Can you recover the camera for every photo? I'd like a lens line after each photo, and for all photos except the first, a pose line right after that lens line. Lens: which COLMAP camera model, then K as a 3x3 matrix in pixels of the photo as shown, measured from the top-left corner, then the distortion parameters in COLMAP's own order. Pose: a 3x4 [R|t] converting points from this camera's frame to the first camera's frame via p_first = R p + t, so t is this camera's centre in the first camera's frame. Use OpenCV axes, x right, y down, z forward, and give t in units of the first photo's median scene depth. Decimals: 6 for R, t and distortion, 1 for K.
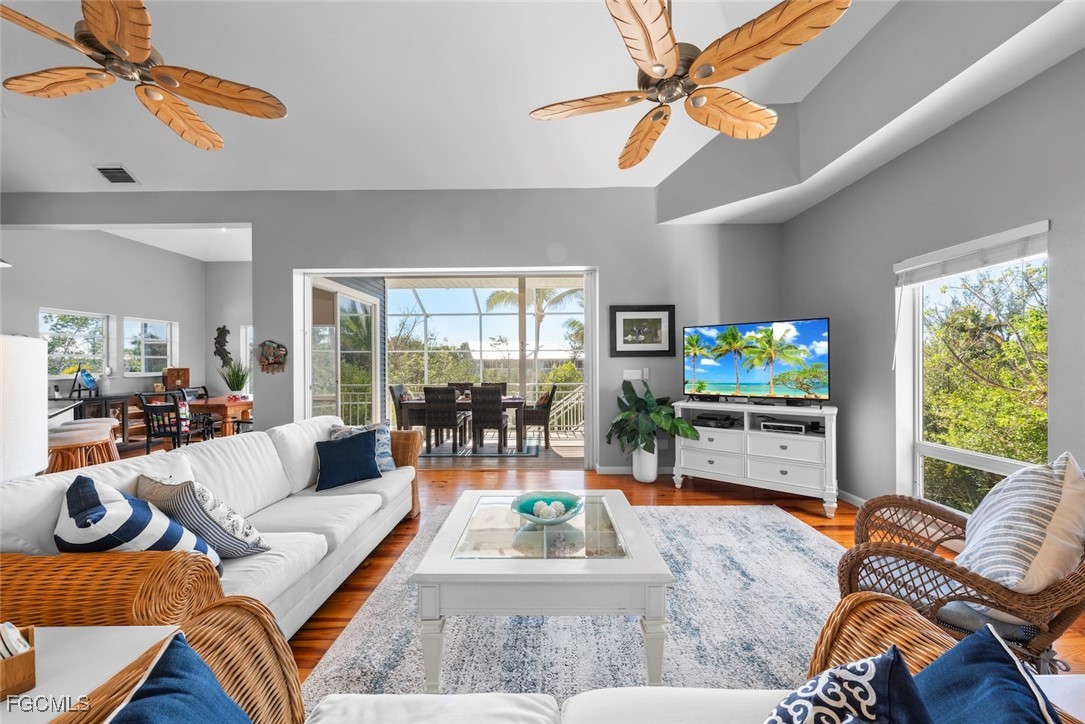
lens RADIAL K [[384.9, 0, 542.5], [0, 384.9, 362.0], [0, 0, 1]] dist [-0.010468, 0.000116]
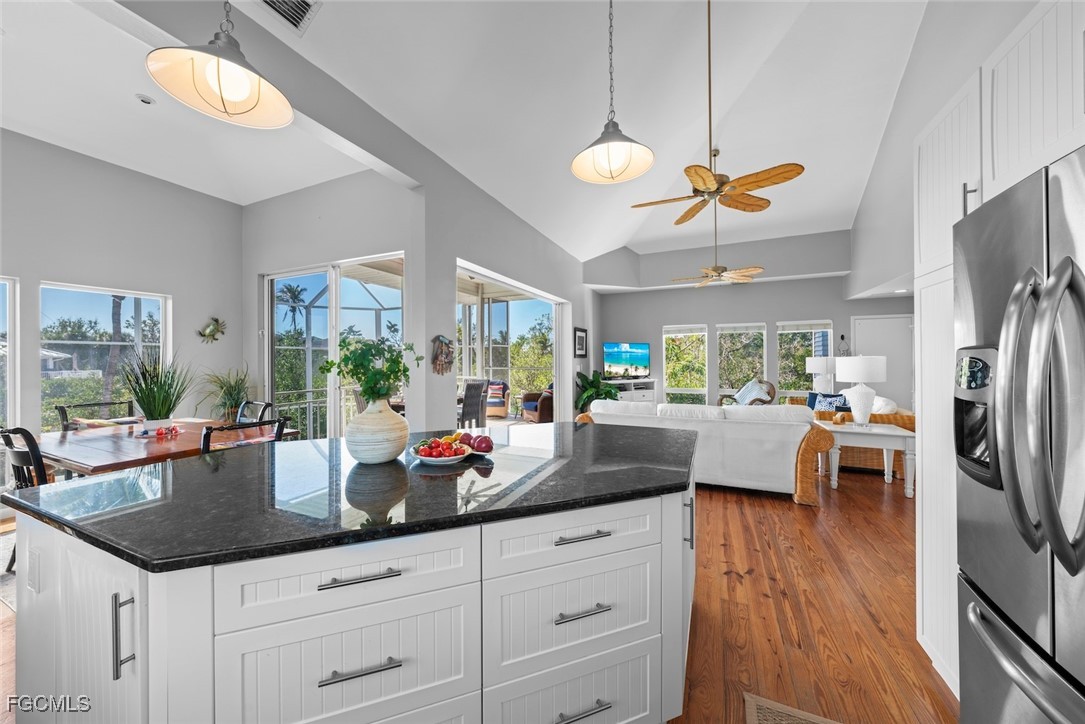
lens RADIAL K [[384.9, 0, 542.5], [0, 384.9, 362.0], [0, 0, 1]] dist [-0.010468, 0.000116]
pose [[0.393260, -0.002213, 0.919424, -1.620328], [-0.000582, 0.999996, 0.002656, 0.001275], [-0.919427, -0.001580, 0.393258, 0.539360]]
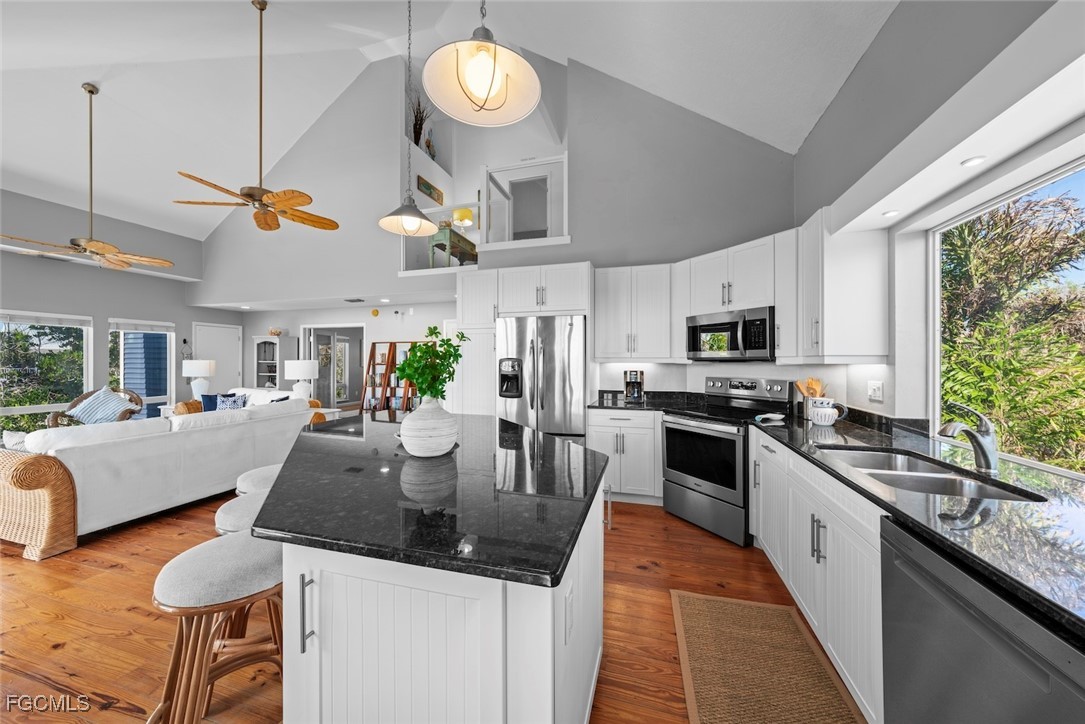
lens RADIAL K [[384.9, 0, 542.5], [0, 384.9, 362.0], [0, 0, 1]] dist [-0.010468, 0.000116]
pose [[-0.962201, 0.004611, 0.272300, -1.556589], [0.004200, 0.999989, -0.002091, -0.000256], [-0.272307, -0.000869, -0.962210, 1.274345]]
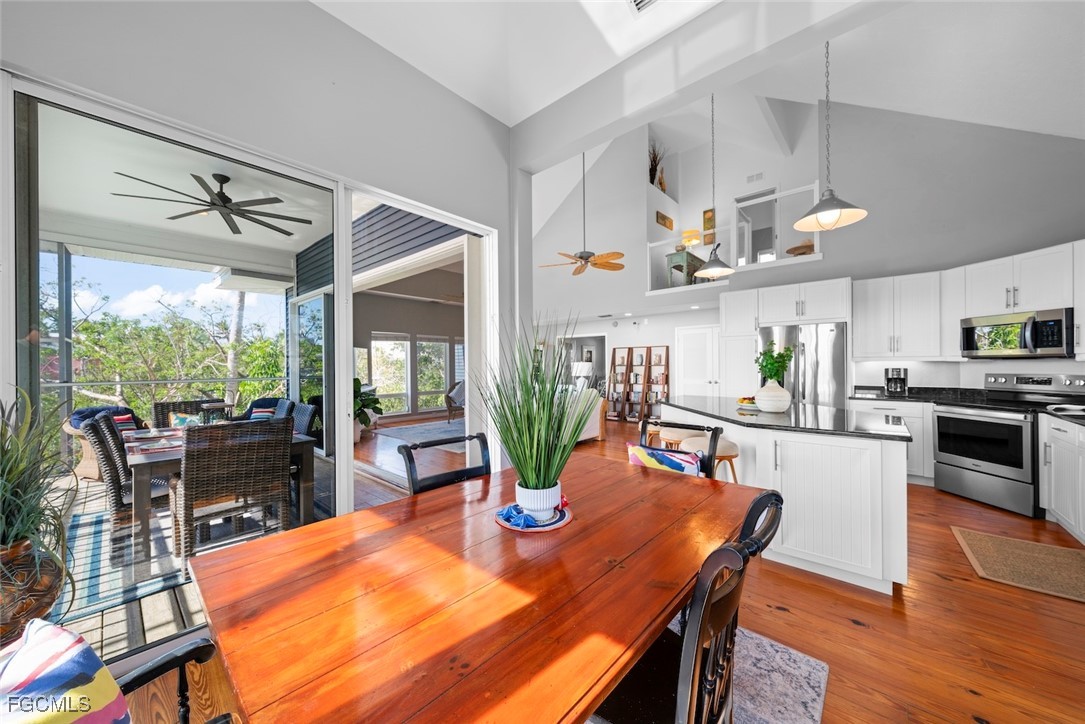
lens RADIAL K [[385.0, 0, 546.1], [0, 385.0, 366.2], [0, 0, 1]] dist [0.000465, 0.000292]
pose [[-0.751503, 0.008489, 0.659675, -1.490430], [0.010950, 0.999940, -0.000394, 0.004237], [-0.659639, 0.006927, -0.751551, 1.751736]]
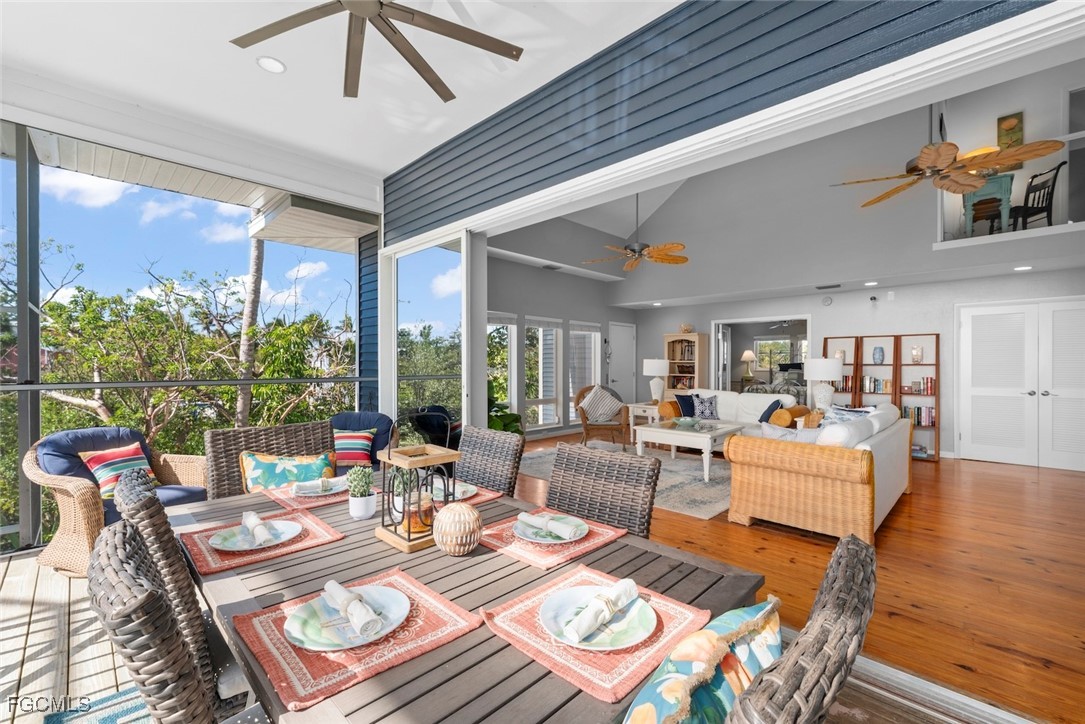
lens RADIAL K [[454.2, 0, 544.5], [0, 454.2, 366.2], [0, 0, 1]] dist [0.002091, 0.000420]
pose [[-0.720666, -0.000261, 0.693282, -0.679331], [0.000137, 1.000000, 0.000520, 0.009445], [-0.693282, 0.000470, -0.720666, 1.790264]]
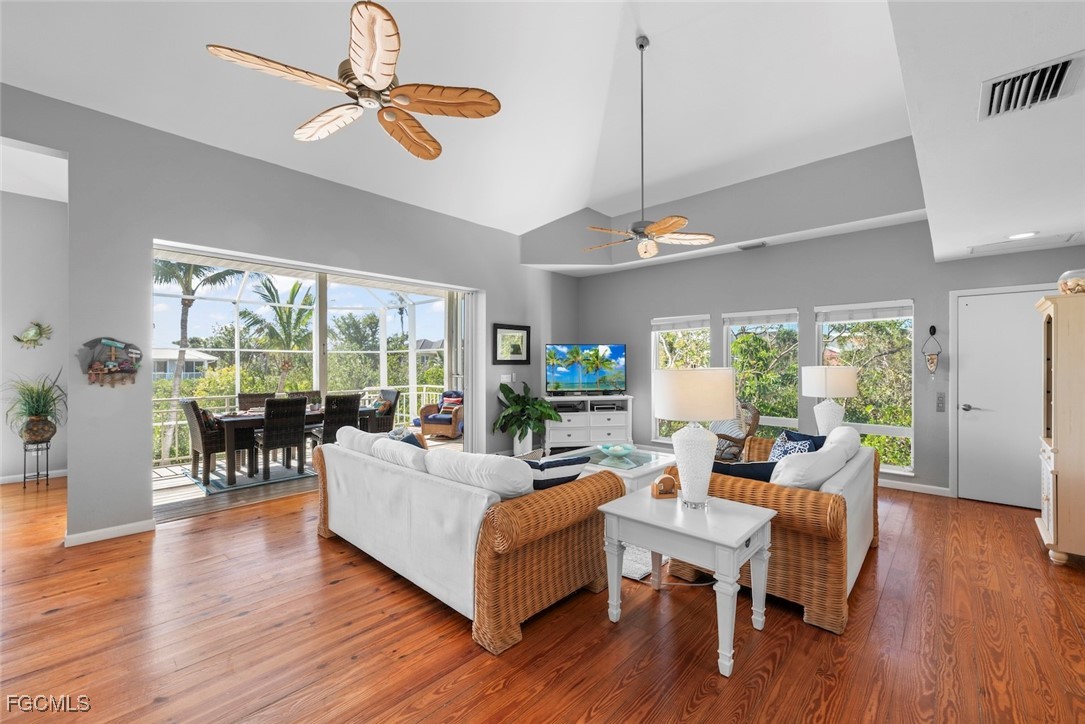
lens RADIAL K [[454.2, 0, 544.5], [0, 454.2, 366.2], [0, 0, 1]] dist [0.002091, 0.000420]
pose [[0.667283, 0.002474, 0.744800, -0.921911], [-0.006621, 0.999975, 0.002611, -0.015157], [-0.744775, -0.006674, 0.667282, -0.116816]]
